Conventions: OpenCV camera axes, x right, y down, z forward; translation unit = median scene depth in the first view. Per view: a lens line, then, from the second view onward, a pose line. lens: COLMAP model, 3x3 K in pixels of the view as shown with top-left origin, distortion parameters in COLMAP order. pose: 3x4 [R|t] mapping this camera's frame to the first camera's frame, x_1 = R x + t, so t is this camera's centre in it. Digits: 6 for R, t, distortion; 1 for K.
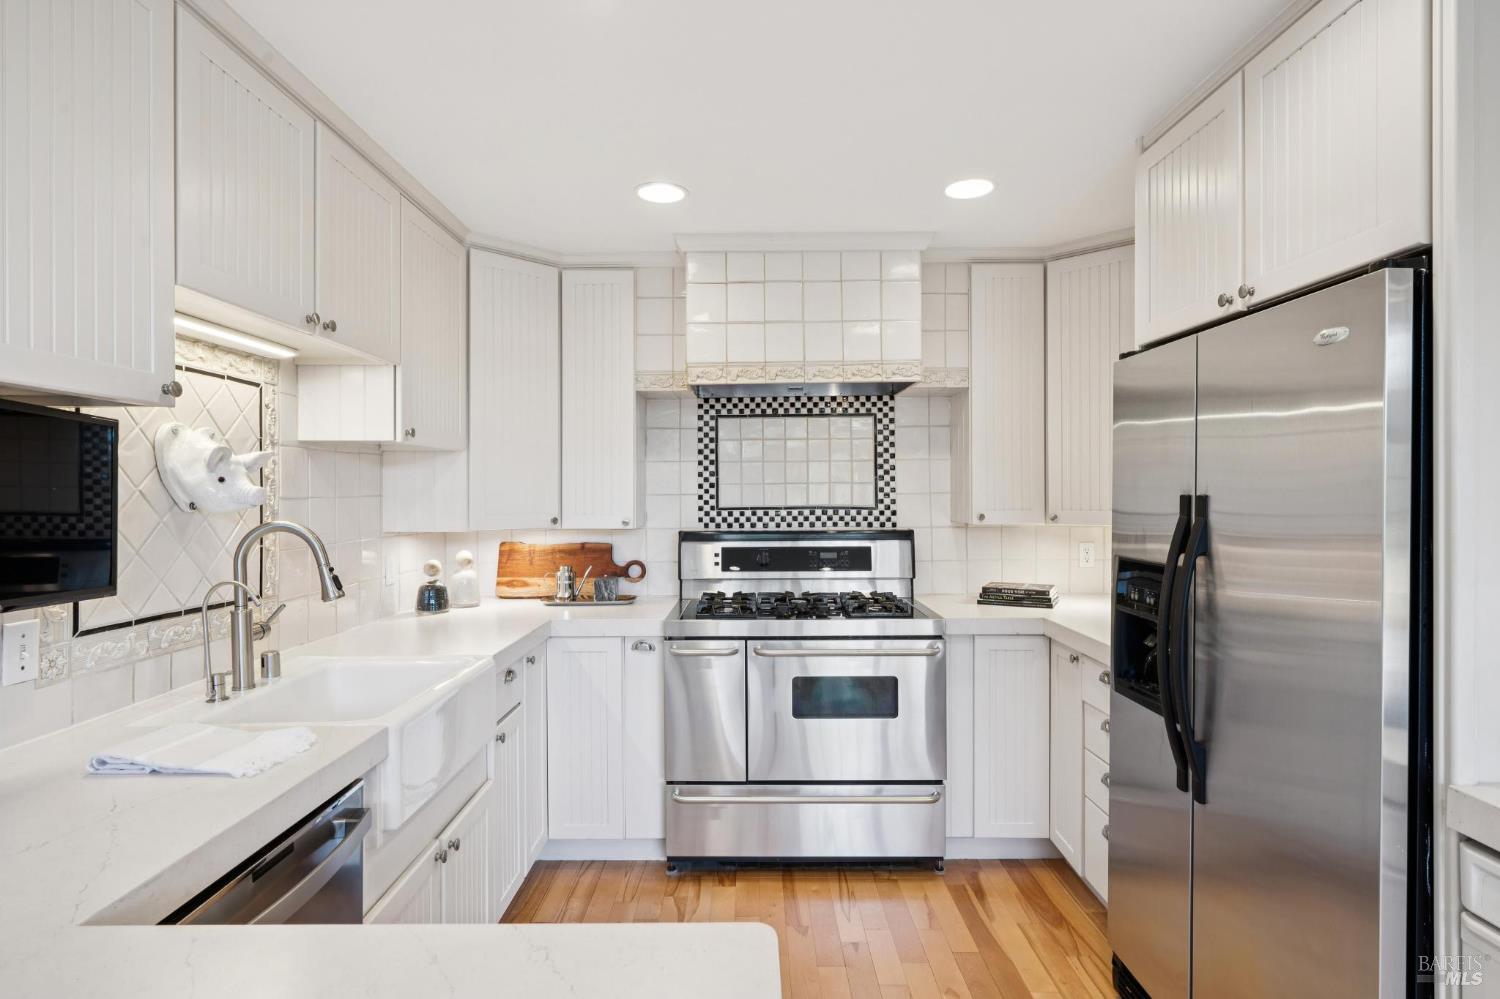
lens RADIAL K [[743.7, 0, 748.6], [0, 743.7, 491.6], [0, 0, 1]] dist [0.000589, 0.003667]
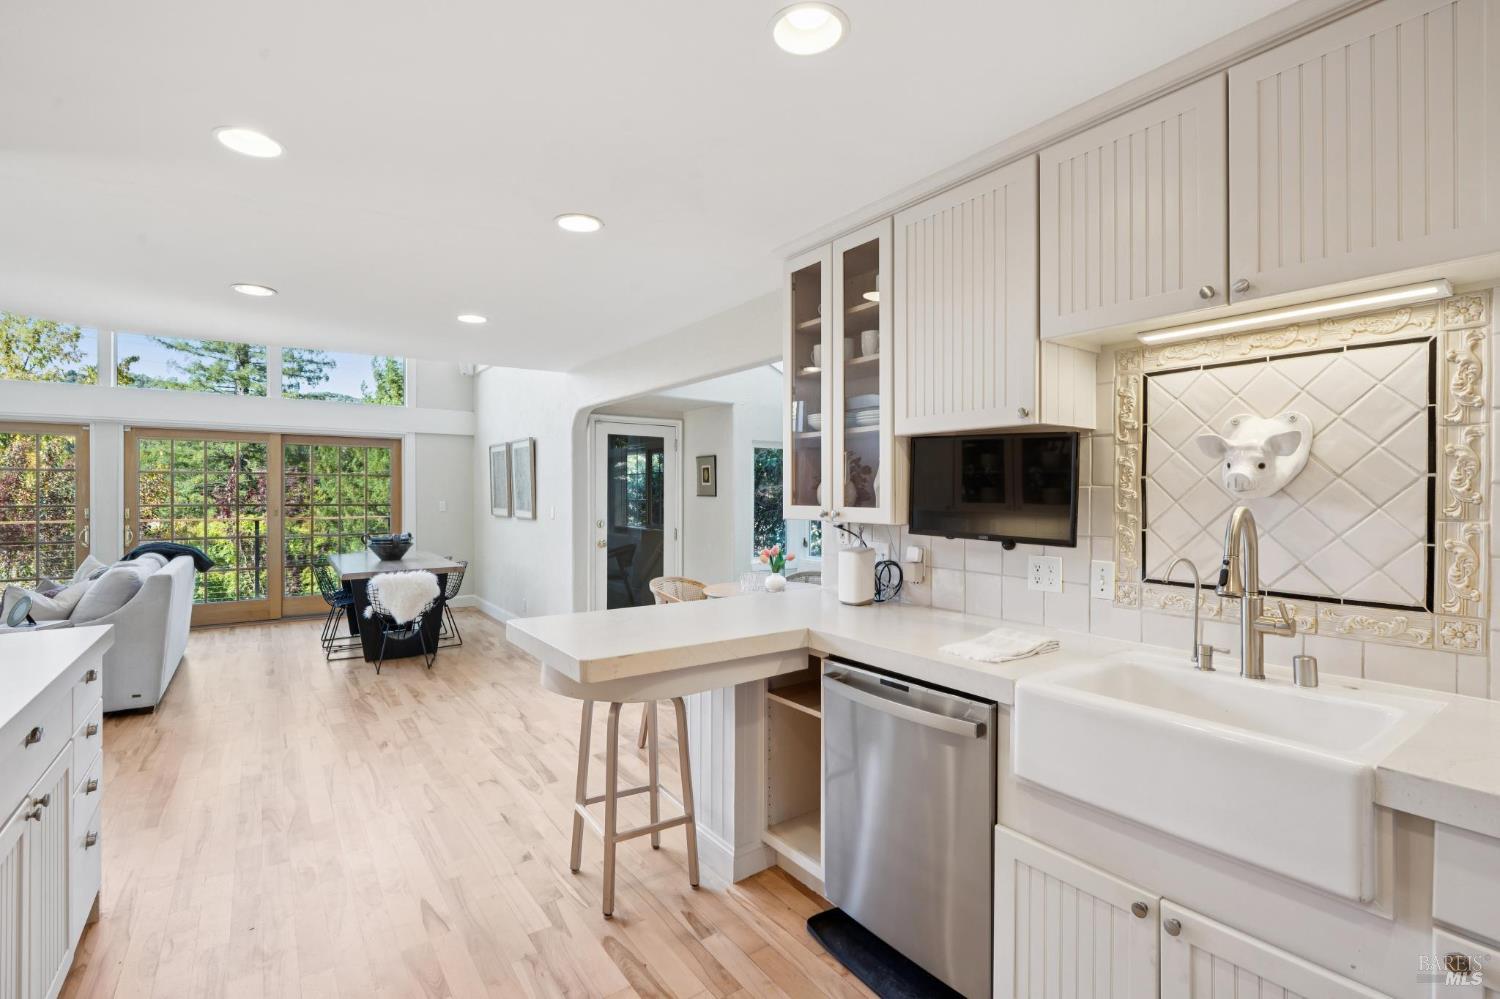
lens RADIAL K [[670.4, 0, 750.0], [0, 670.4, 496.9], [0, 0, 1]] dist [0.009513, -0.003604]
pose [[-0.804775, 0.004755, -0.593561, 0.079552], [0.000524, 0.999973, 0.007300, 0.004170], [0.593580, 0.005564, -0.804756, 0.275894]]
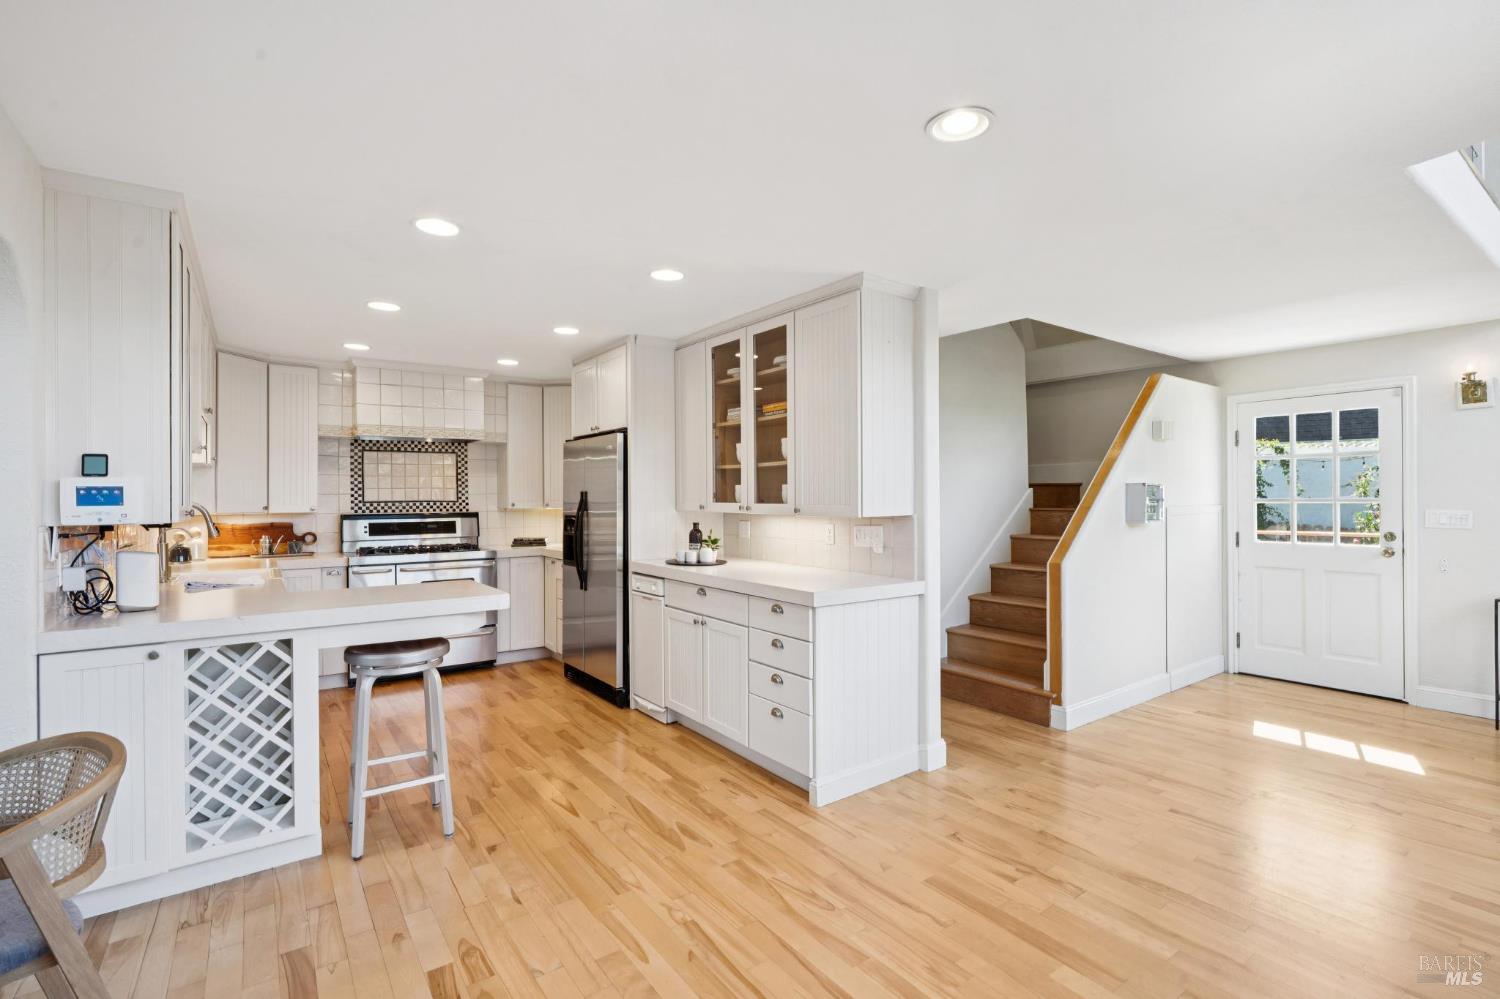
lens RADIAL K [[702.1, 0, 760.1], [0, 702.1, 497.3], [0, 0, 1]] dist [0.006480, -0.000280]
pose [[0.799003, 0.000920, 0.601326, -0.302896], [0.003850, 0.999971, -0.006645, 0.027179], [-0.601315, 0.007624, 0.798976, -0.942272]]
